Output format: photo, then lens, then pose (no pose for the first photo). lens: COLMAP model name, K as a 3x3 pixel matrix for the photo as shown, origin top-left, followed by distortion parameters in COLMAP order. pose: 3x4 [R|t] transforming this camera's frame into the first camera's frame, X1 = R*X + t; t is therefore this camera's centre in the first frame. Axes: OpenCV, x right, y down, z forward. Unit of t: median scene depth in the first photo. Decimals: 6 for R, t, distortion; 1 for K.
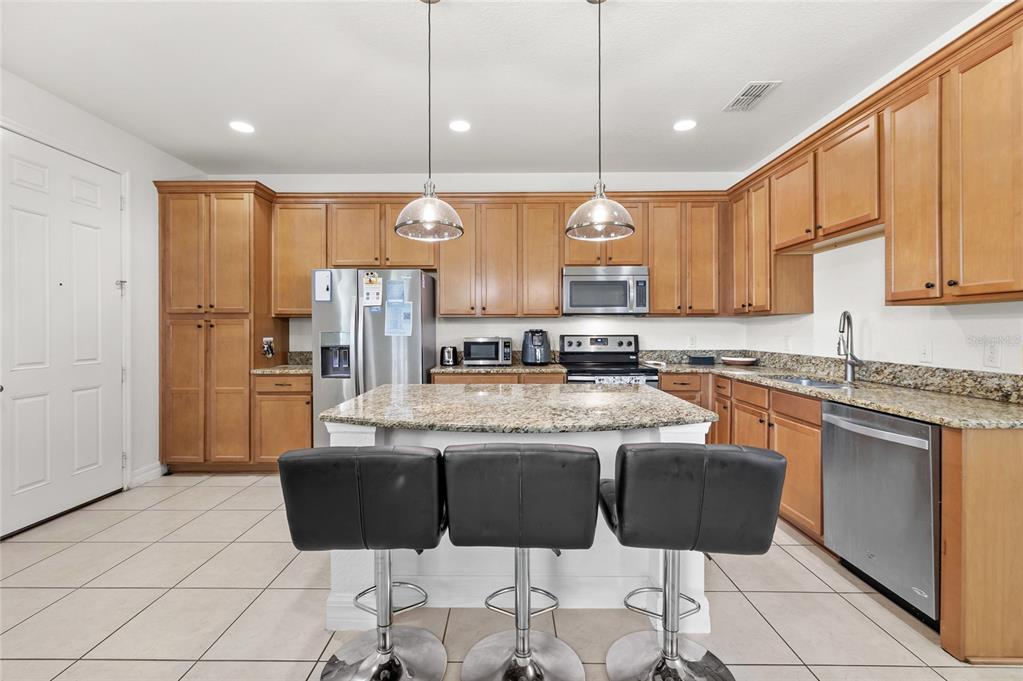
lens RADIAL K [[437.3, 0, 509.7], [0, 437.3, 332.1], [0, 0, 1]] dist [0.000533, -0.000159]
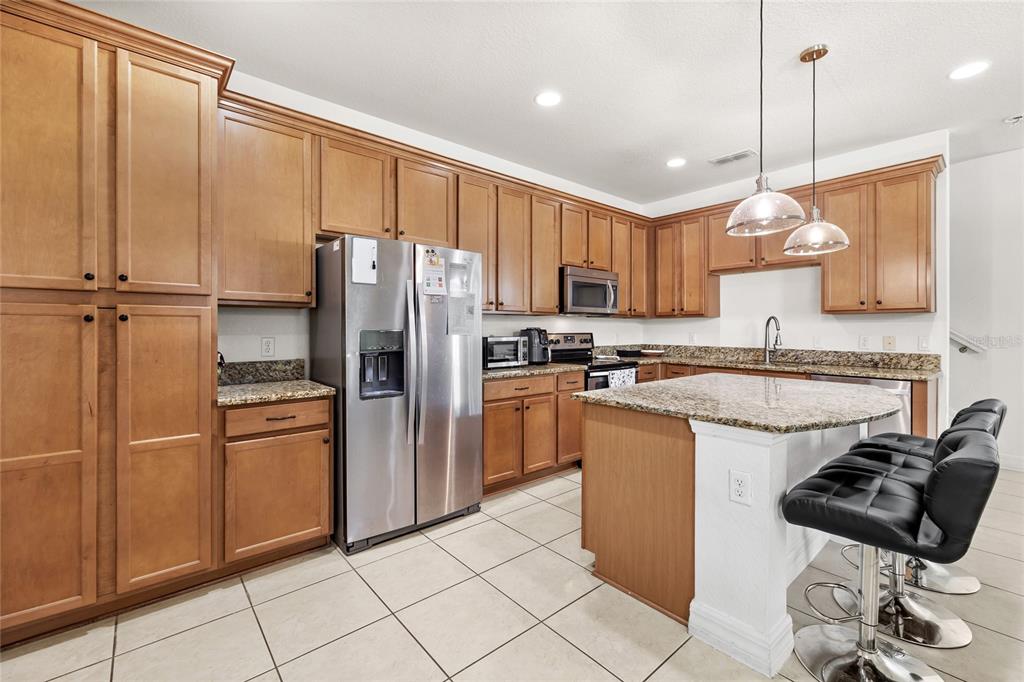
lens RADIAL K [[430.0, 0, 512.2], [0, 430.0, 330.6], [0, 0, 1]] dist [-0.000681, -0.000133]
pose [[0.755023, -0.000737, 0.655698, -0.662862], [0.001895, 0.999998, -0.001058, 0.001480], [-0.655695, 0.002041, 0.755023, 0.345397]]
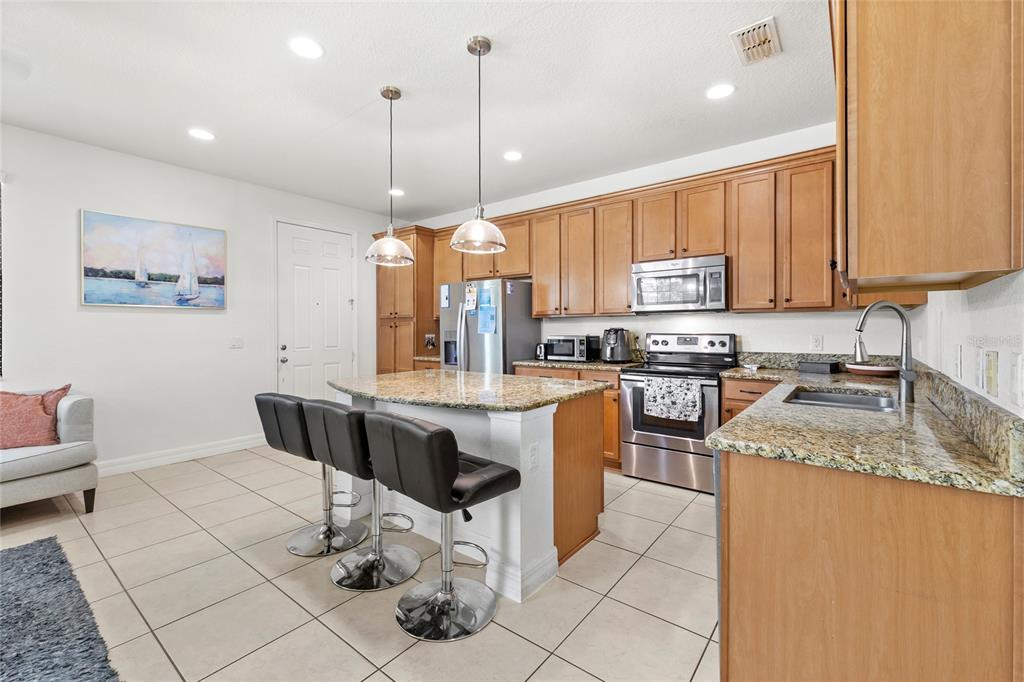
lens RADIAL K [[437.8, 0, 510.2], [0, 437.8, 332.6], [0, 0, 1]] dist [0.000533, -0.000159]
pose [[0.792531, 0.002699, -0.609825, 0.533588], [0.000490, 0.999987, 0.005062, -0.000635], [0.609831, -0.004310, 0.792520, 0.053204]]
